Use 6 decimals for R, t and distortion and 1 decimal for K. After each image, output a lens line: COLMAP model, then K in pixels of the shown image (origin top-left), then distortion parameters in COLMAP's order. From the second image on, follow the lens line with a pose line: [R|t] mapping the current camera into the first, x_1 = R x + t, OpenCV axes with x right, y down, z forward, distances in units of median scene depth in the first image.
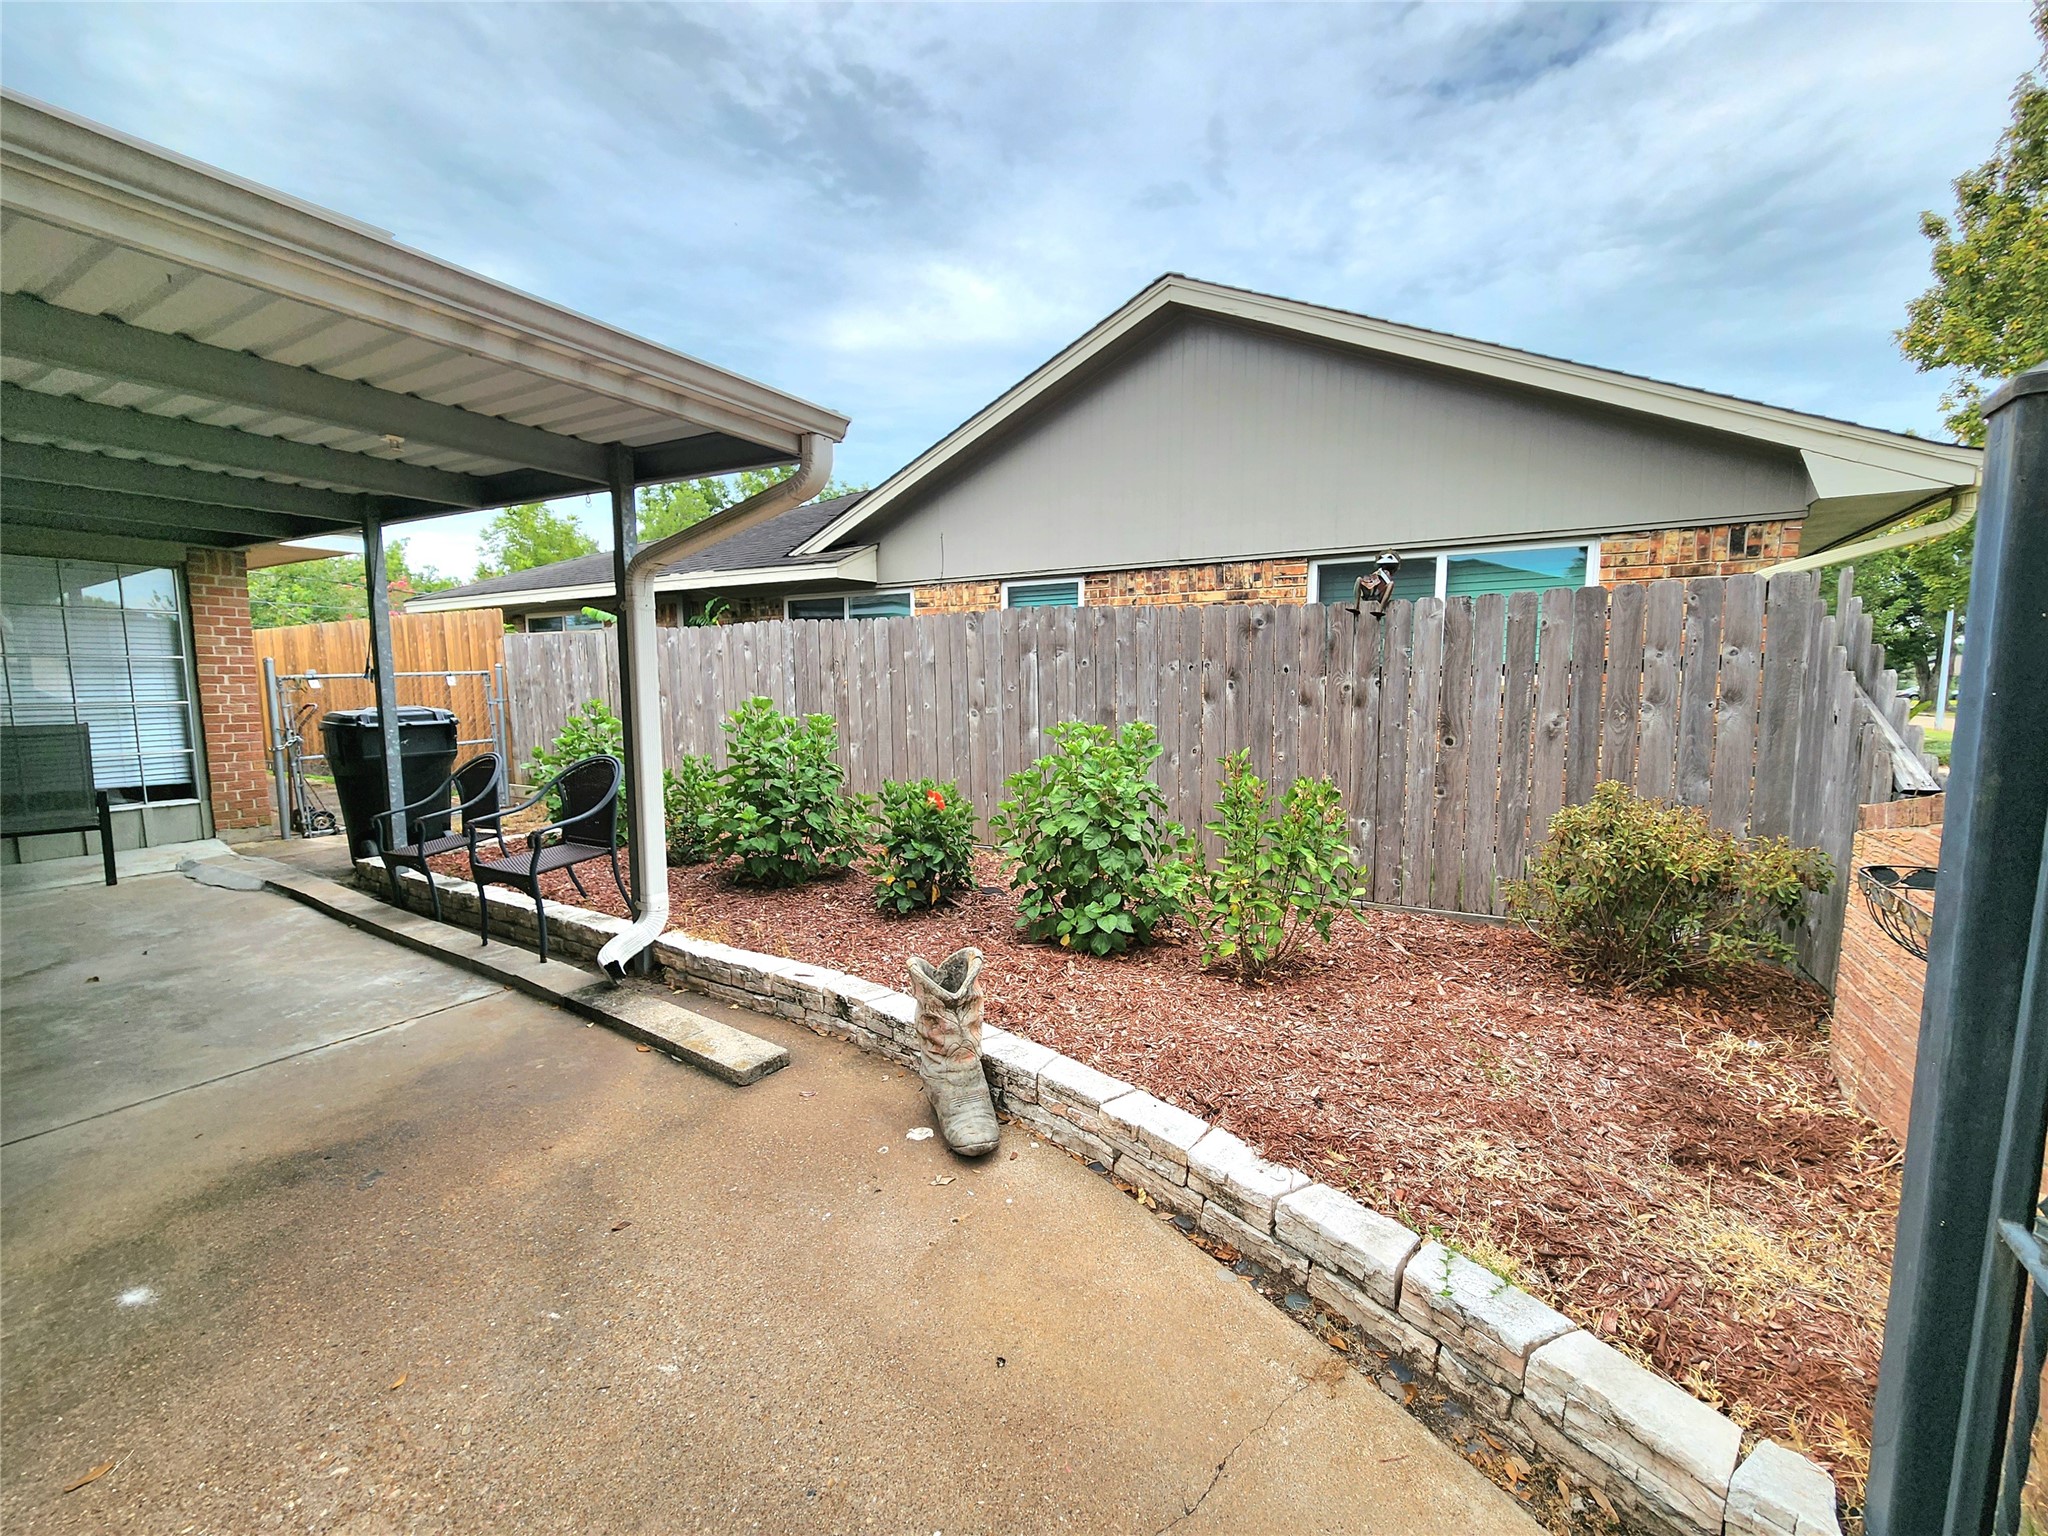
lens RADIAL K [[836.1, 0, 1030.0], [0, 836.1, 774.0], [0, 0, 1]] dist [-0.002348, -0.000473]
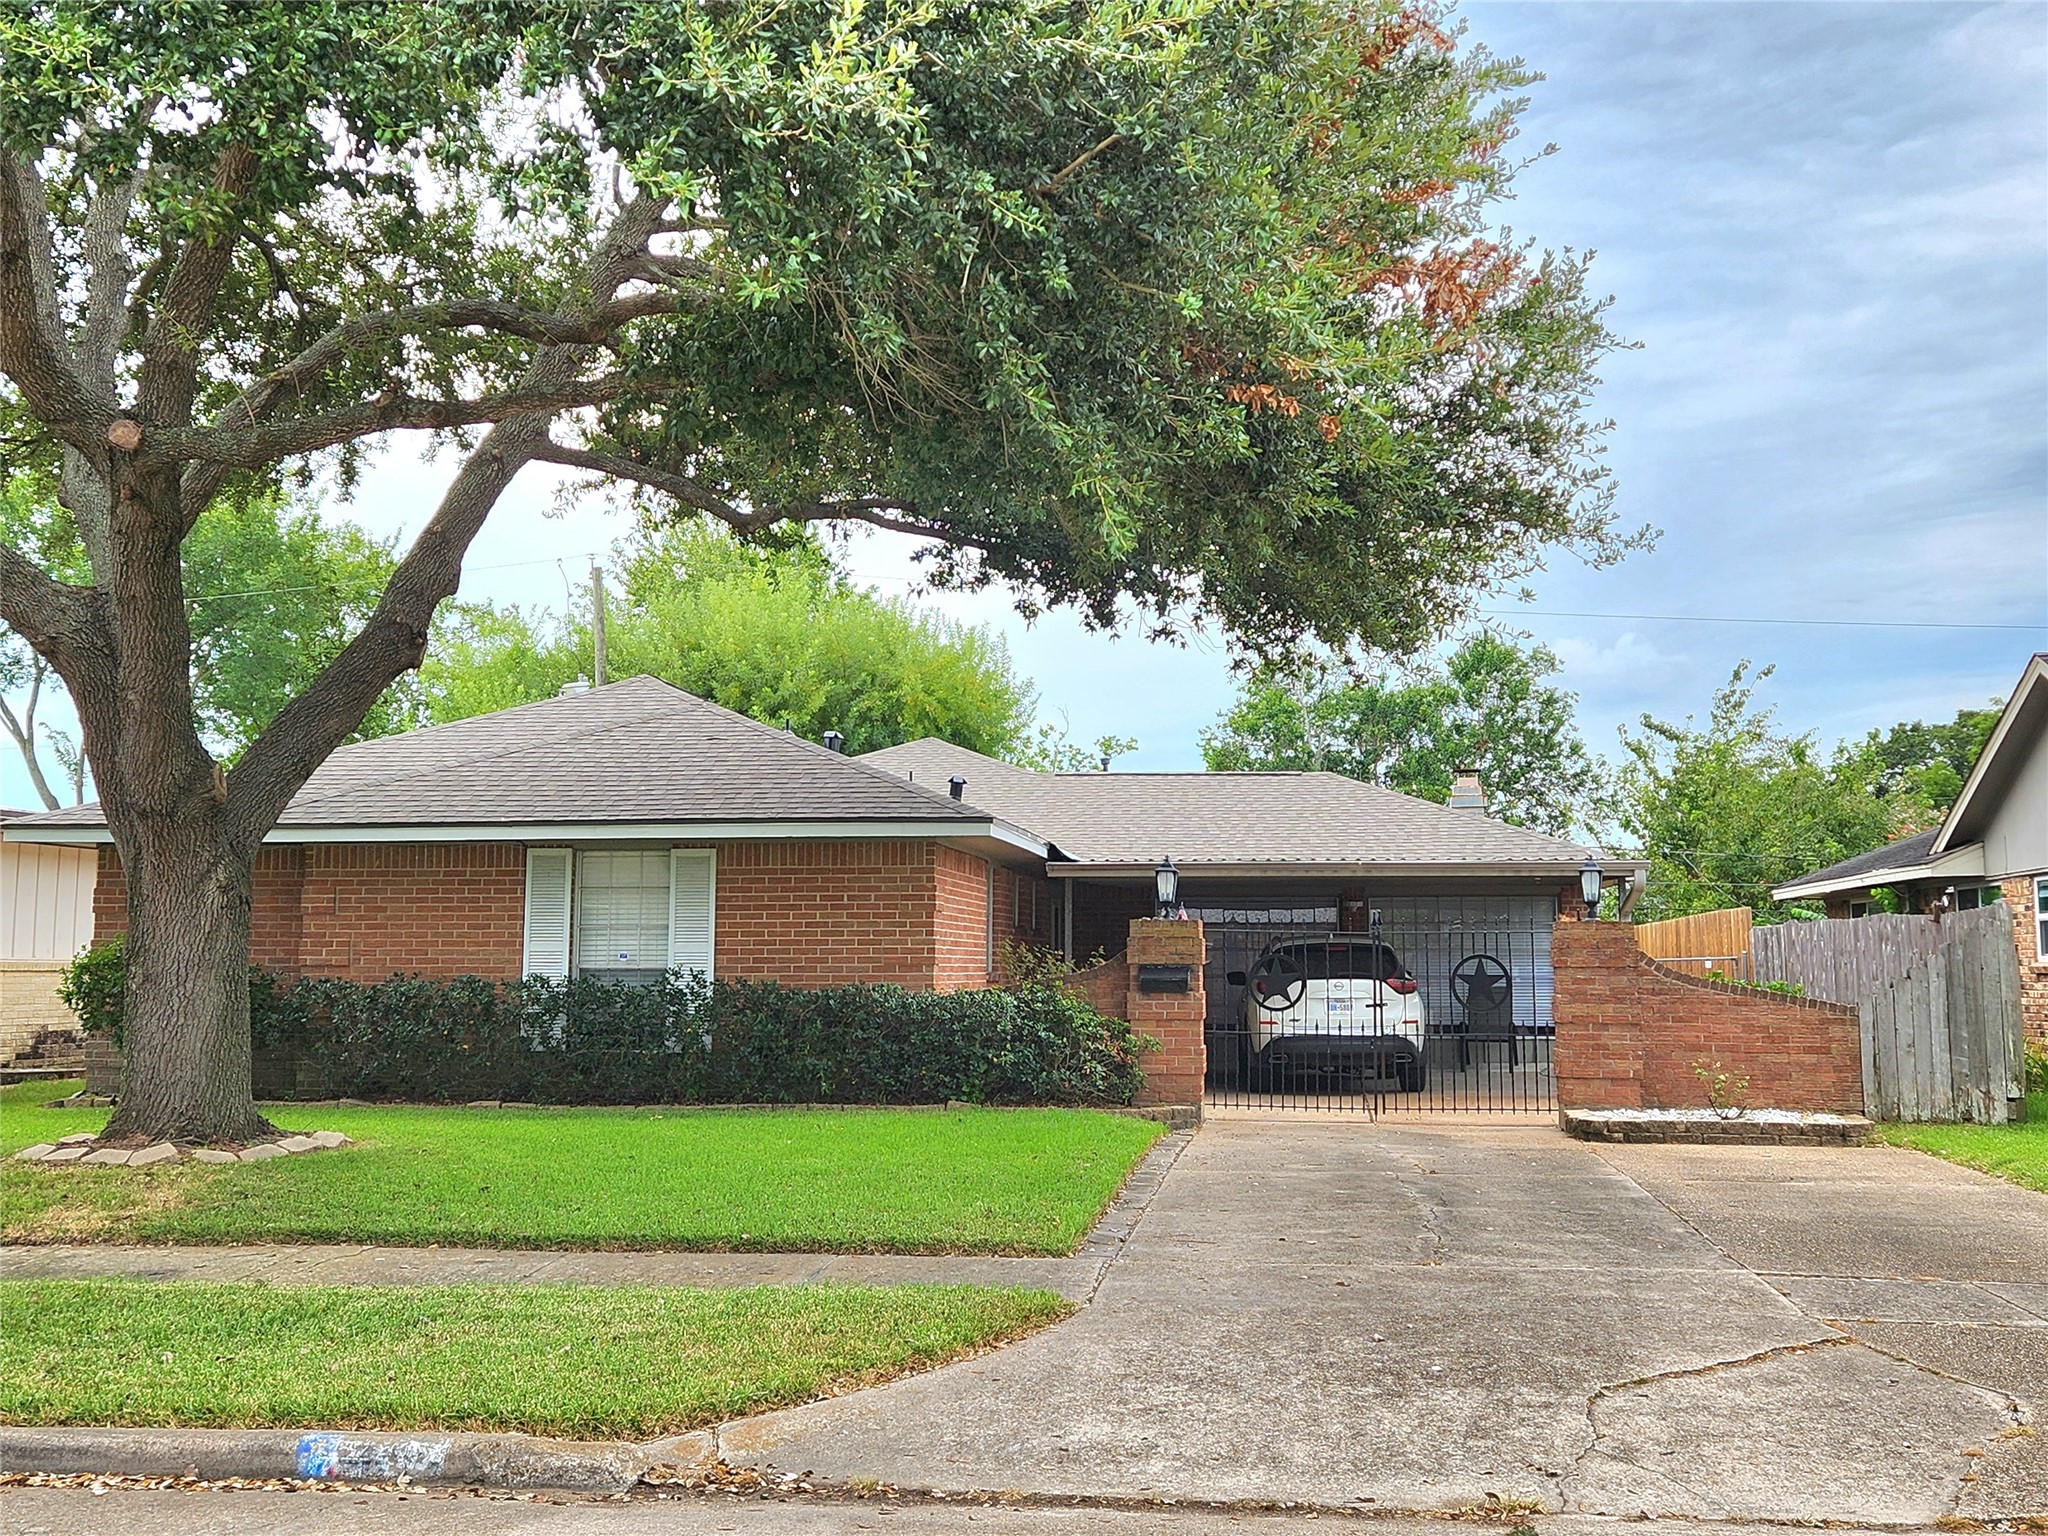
lens RADIAL K [[1374.9, 0, 1022.6], [0, 1374.9, 770.3], [0, 0, 1]] dist [0.004320, 0.000390]
pose [[0.287649, -0.129728, -0.948909, 1.481866], [-0.114708, 0.978985, -0.168612, 0.107647], [0.950842, 0.157348, 0.266723, -0.886343]]
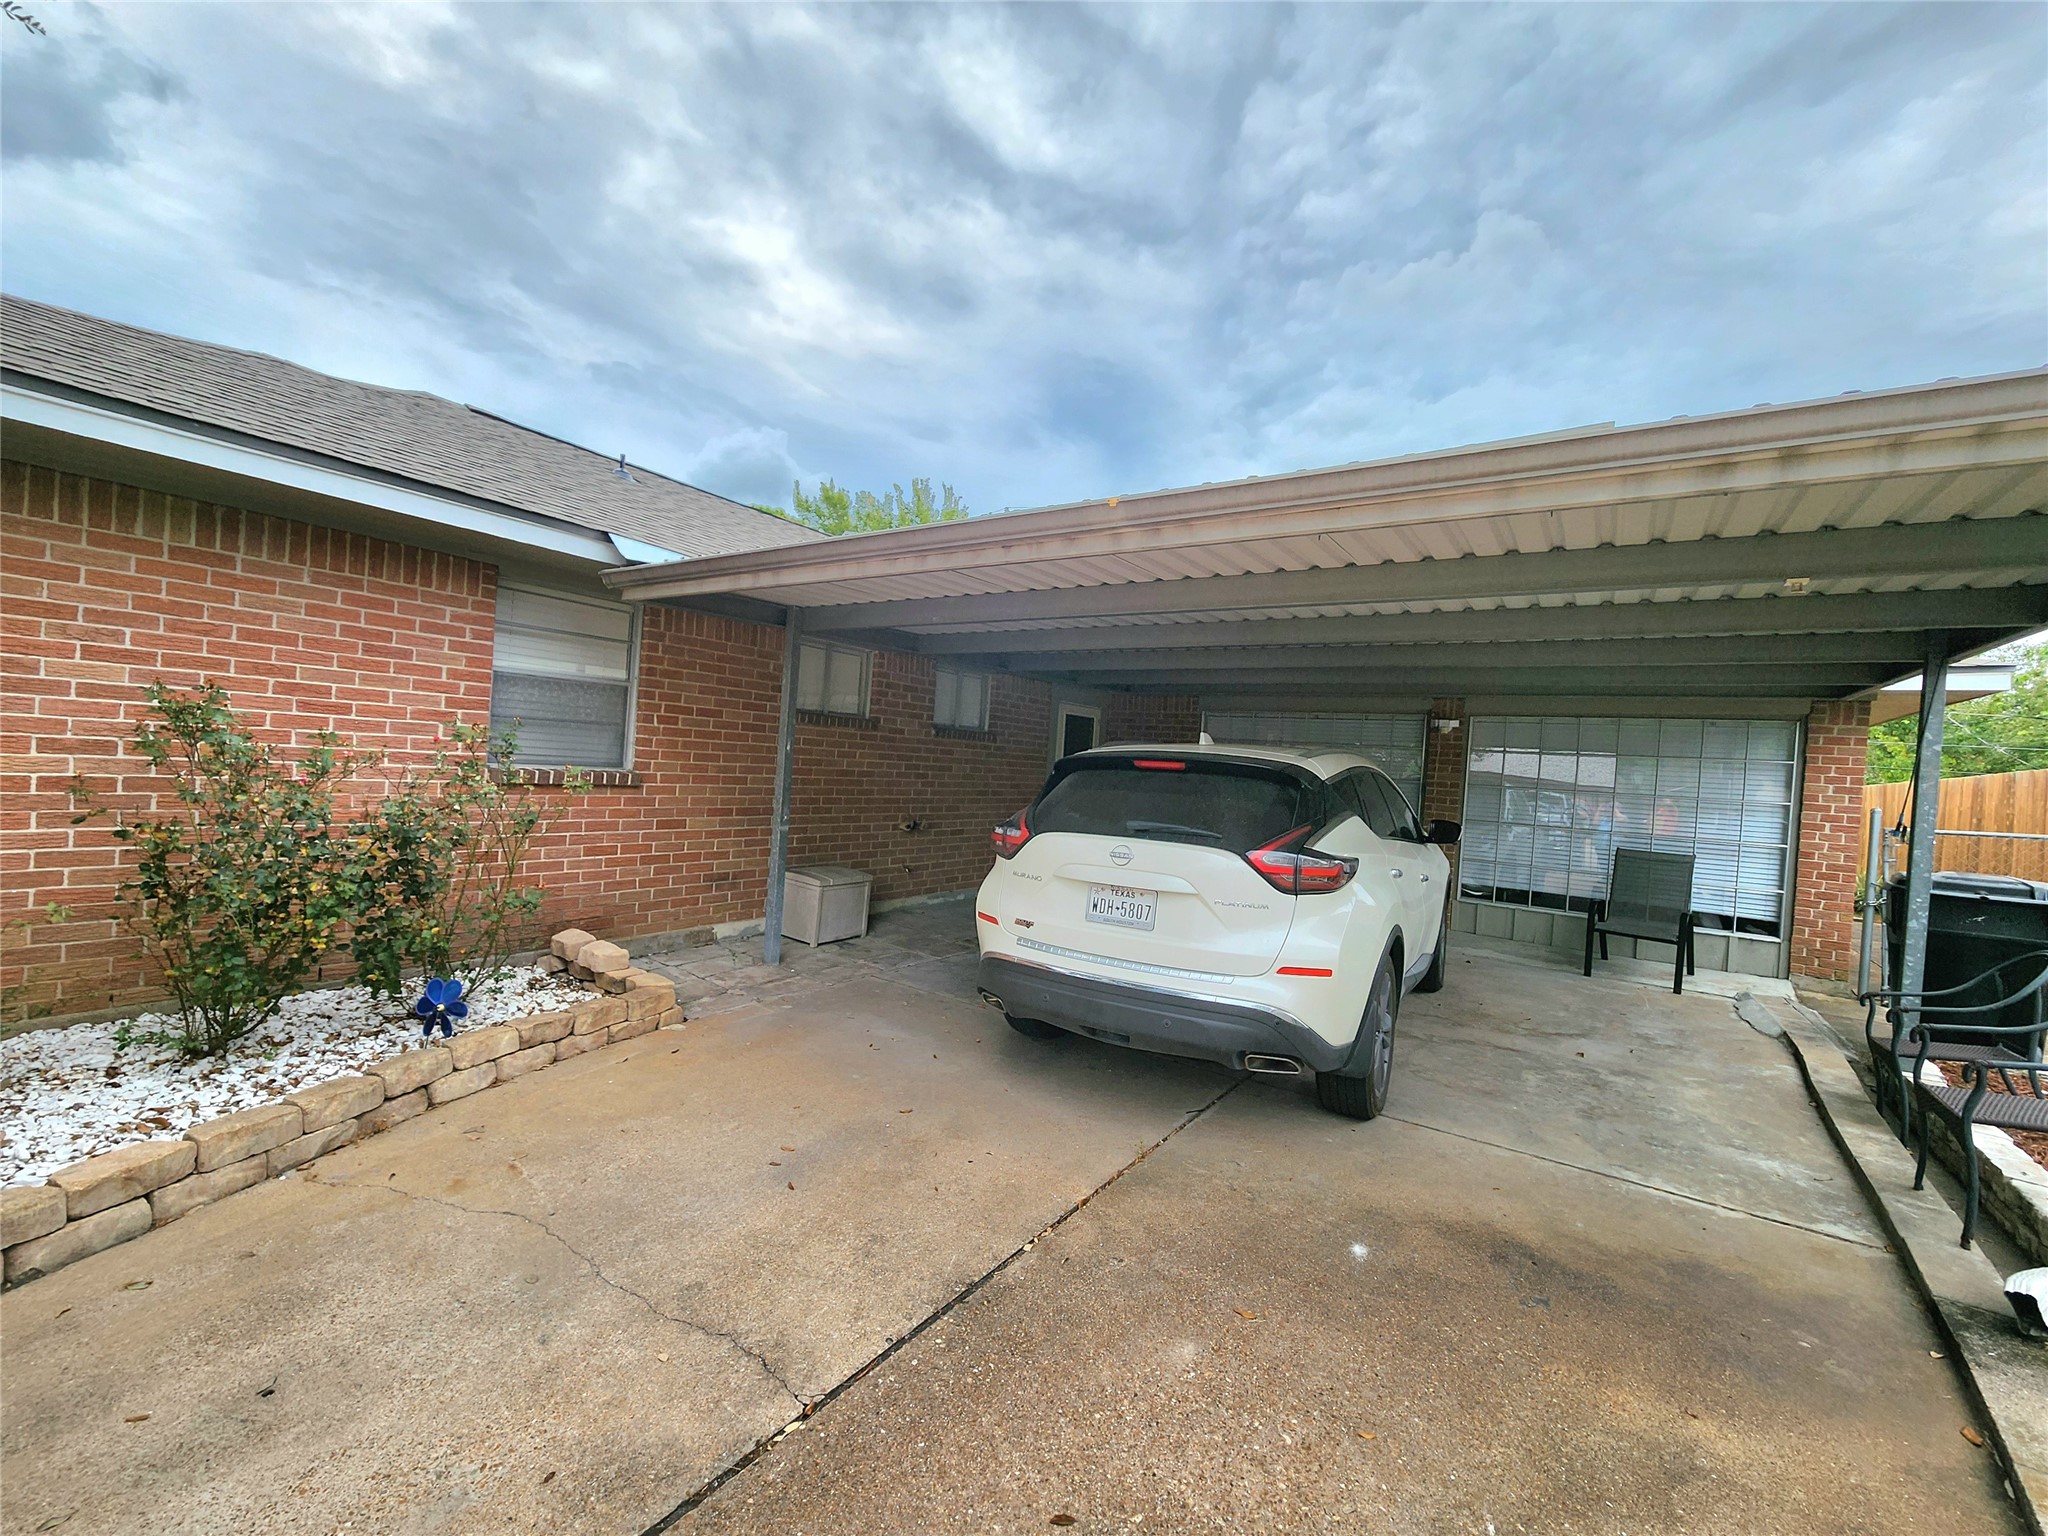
lens RADIAL K [[836.1, 0, 1031.9], [0, 836.1, 769.8], [0, 0, 1]] dist [-0.002348, -0.000473]
pose [[-0.069478, 0.000092, -0.997584, 0.122470], [-0.177645, 0.984016, 0.012463, -0.028838], [0.981639, 0.178082, -0.068351, 0.140491]]
